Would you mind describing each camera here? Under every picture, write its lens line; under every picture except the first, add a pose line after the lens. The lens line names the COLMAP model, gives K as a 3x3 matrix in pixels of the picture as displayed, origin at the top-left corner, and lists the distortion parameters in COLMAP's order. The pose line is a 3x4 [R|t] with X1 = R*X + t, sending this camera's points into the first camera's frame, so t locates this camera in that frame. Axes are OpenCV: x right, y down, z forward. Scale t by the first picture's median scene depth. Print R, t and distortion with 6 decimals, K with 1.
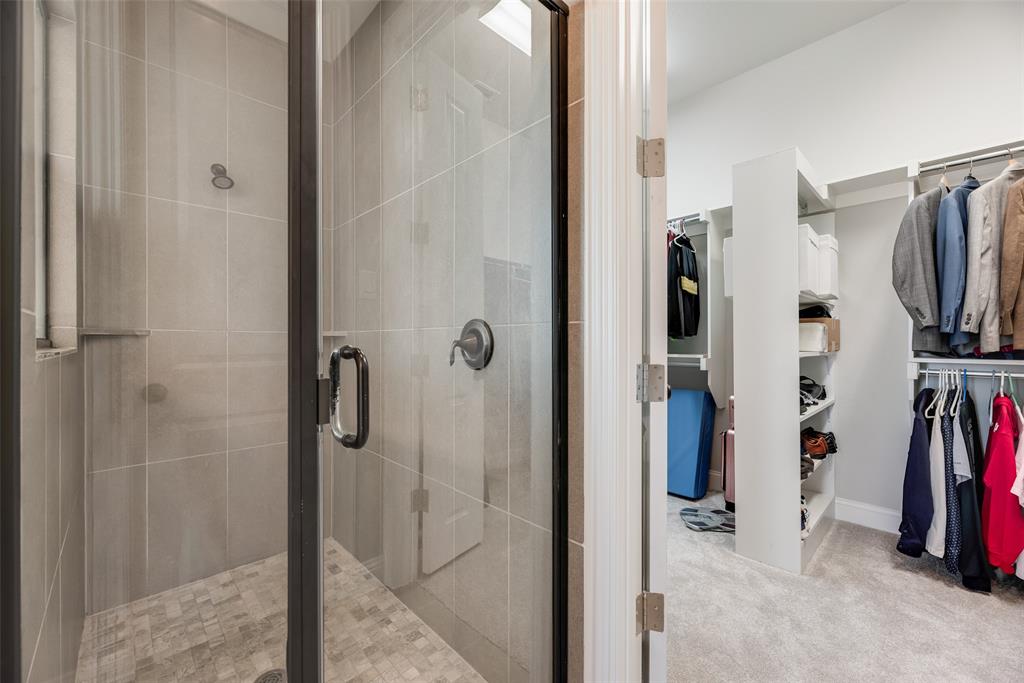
lens RADIAL K [[411.4, 0, 512.3], [0, 411.4, 342.6], [0, 0, 1]] dist [-0.000358, -0.000432]
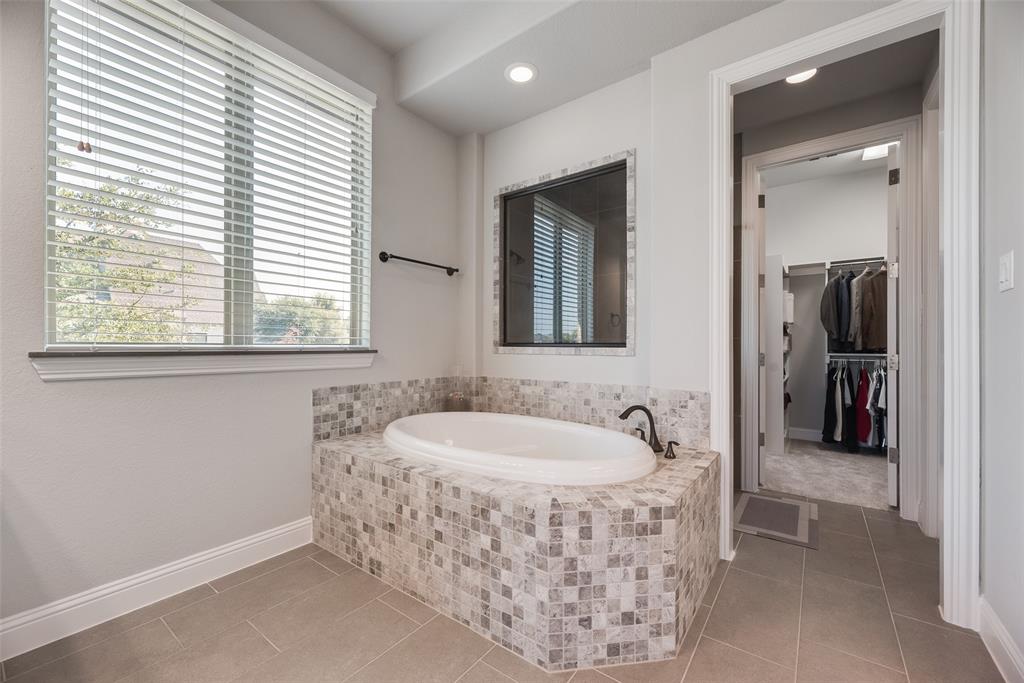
lens RADIAL K [[411.5, 0, 516.0], [0, 411.5, 346.3], [0, 0, 1]] dist [0.000125, -0.000003]
pose [[0.984913, 0.004321, 0.172997, -1.072441], [-0.004048, 0.999990, -0.001931, 0.012712], [-0.173004, 0.001201, 0.984920, -0.894479]]
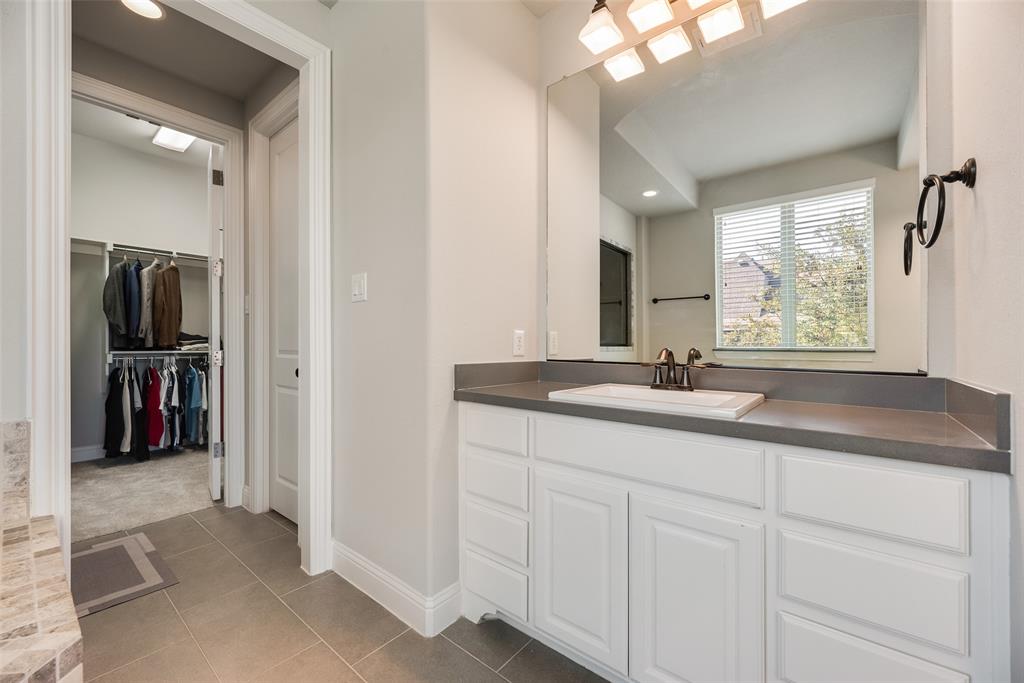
lens RADIAL K [[411.4, 0, 512.3], [0, 411.4, 342.6], [0, 0, 1]] dist [-0.000358, -0.000432]
pose [[-0.121502, 0.005315, 0.992577, -1.108335], [0.002252, 0.999985, -0.005079, 0.012967], [-0.992589, 0.001618, -0.121512, -0.571806]]
